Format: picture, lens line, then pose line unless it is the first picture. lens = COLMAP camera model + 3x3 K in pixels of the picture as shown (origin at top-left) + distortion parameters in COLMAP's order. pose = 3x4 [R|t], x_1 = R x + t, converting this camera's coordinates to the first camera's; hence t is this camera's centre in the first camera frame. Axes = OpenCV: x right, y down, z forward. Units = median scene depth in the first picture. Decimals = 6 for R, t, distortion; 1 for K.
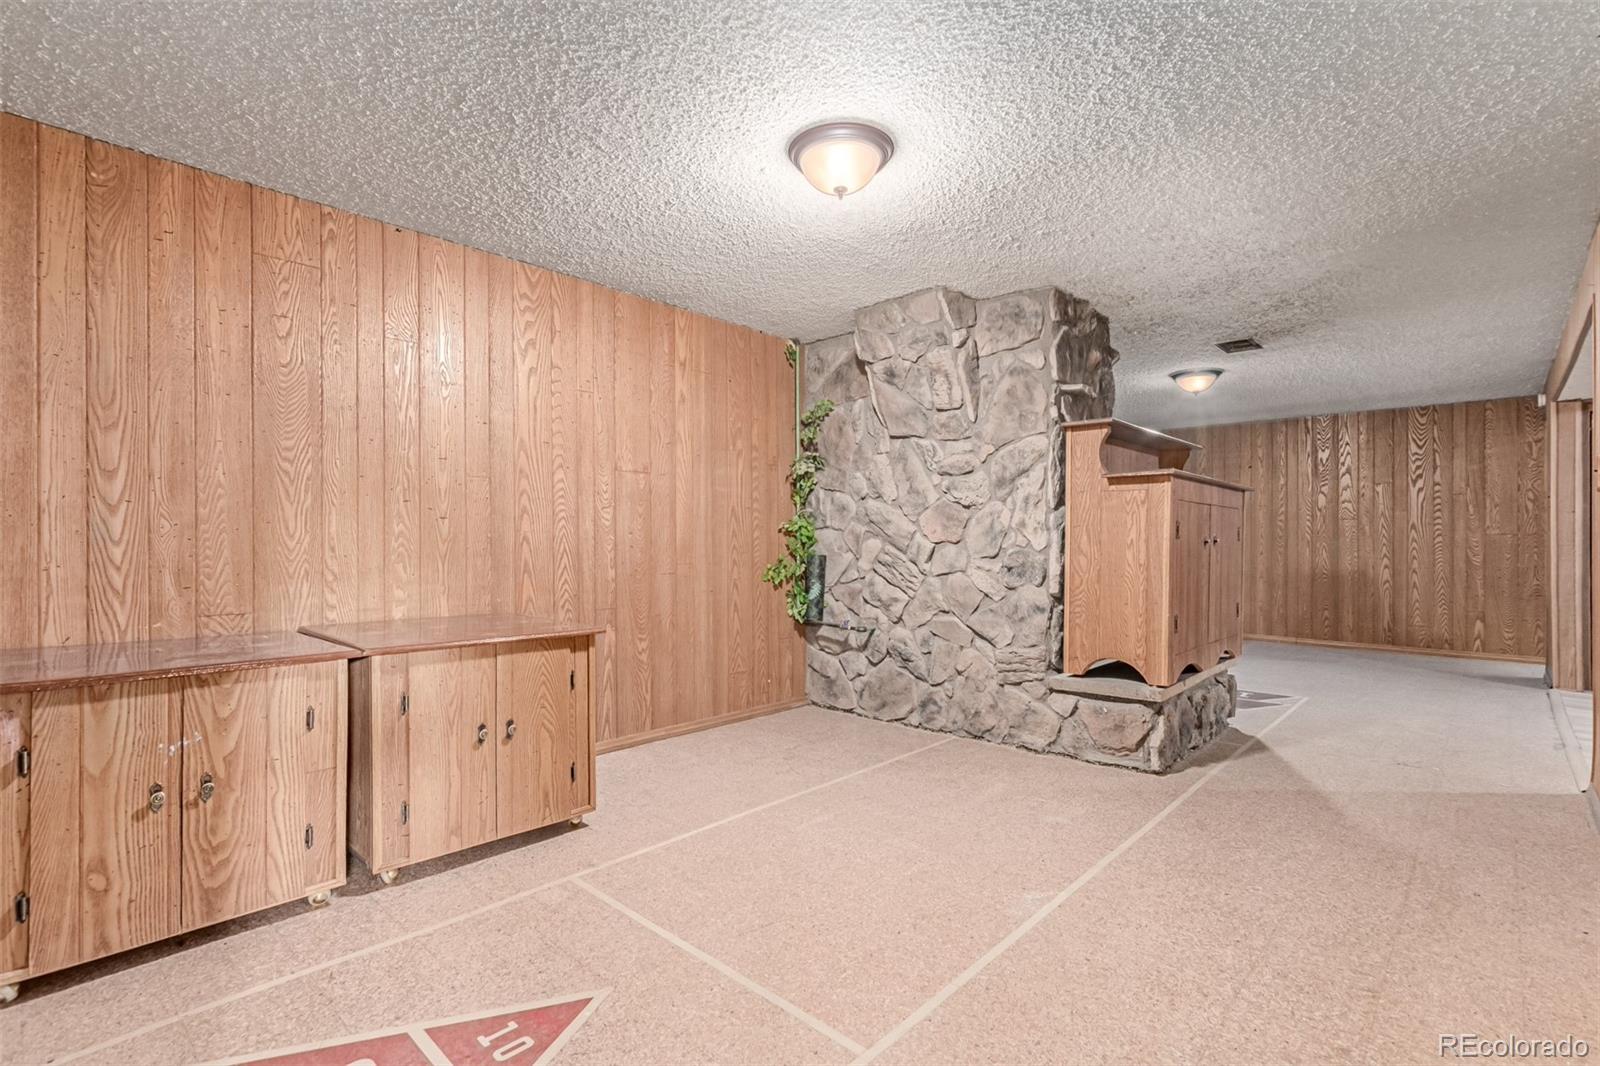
lens RADIAL K [[734.9, 0, 795.7], [0, 734.9, 540.2], [0, 0, 1]] dist [-0.004854, -0.000963]
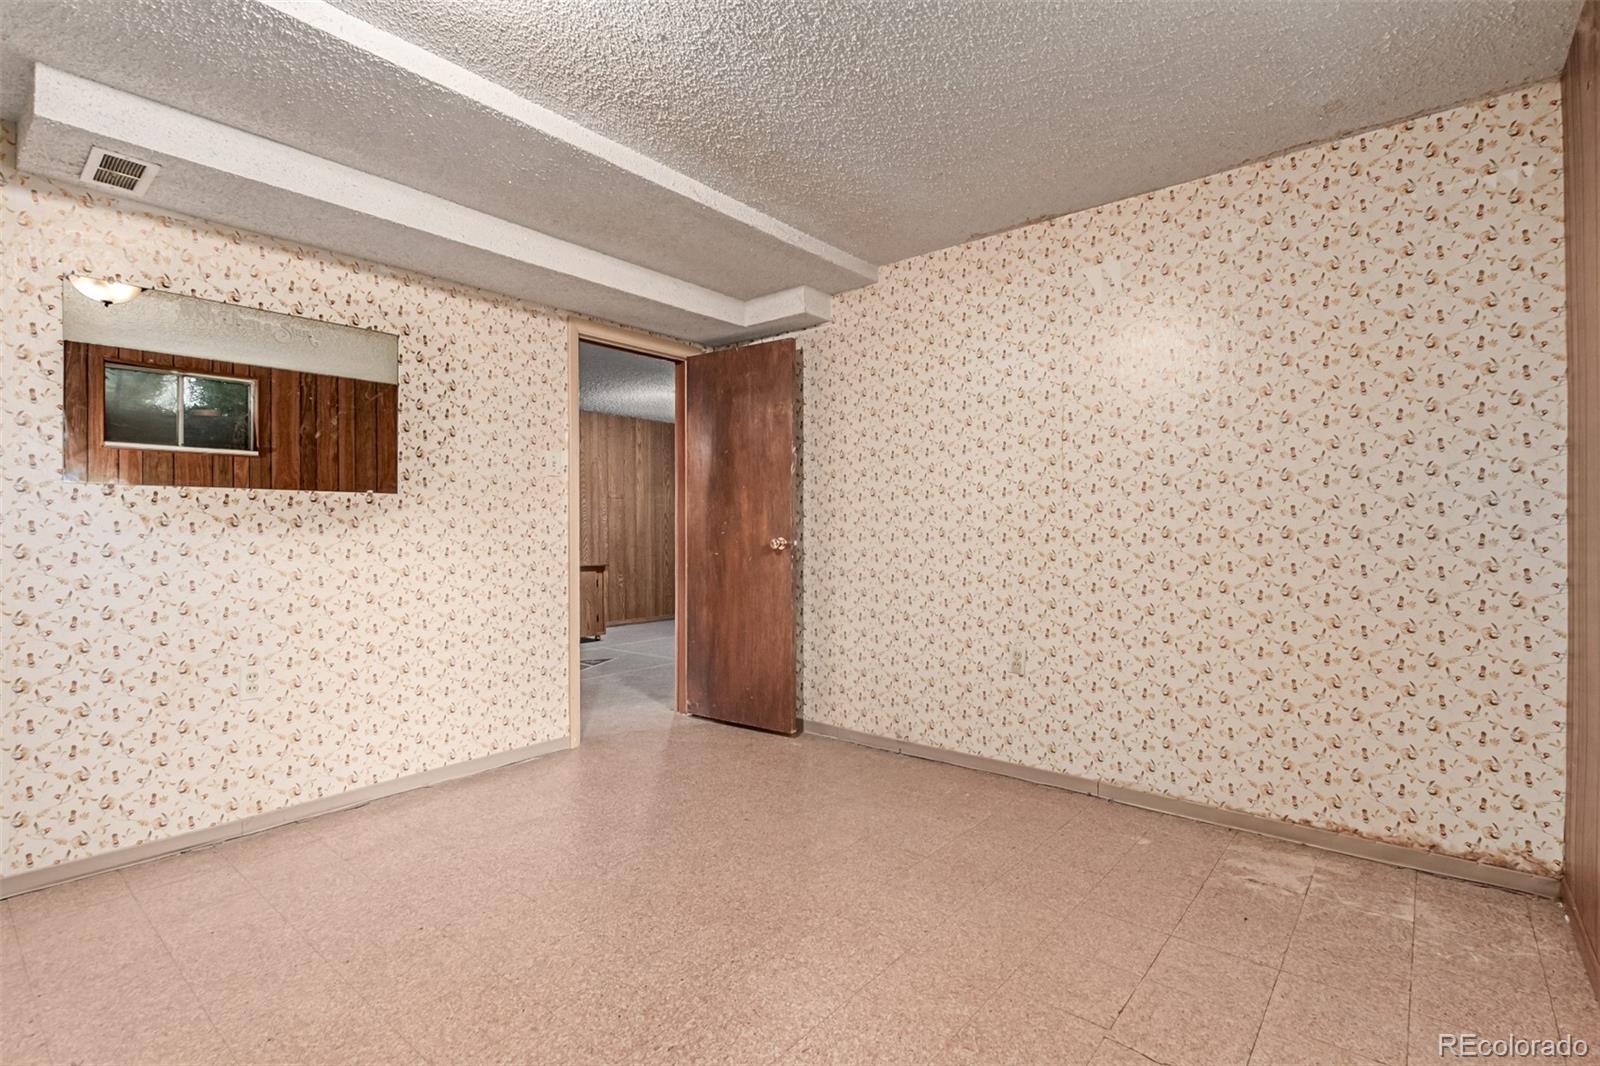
lens RADIAL K [[734.9, 0, 803.1], [0, 734.9, 532.5], [0, 0, 1]] dist [-0.004854, -0.000963]
pose [[0.998136, -0.002951, 0.060957, 0.185393], [0.002582, 0.999978, 0.006131, -0.005222], [-0.060974, -0.005963, 0.998122, -1.132343]]
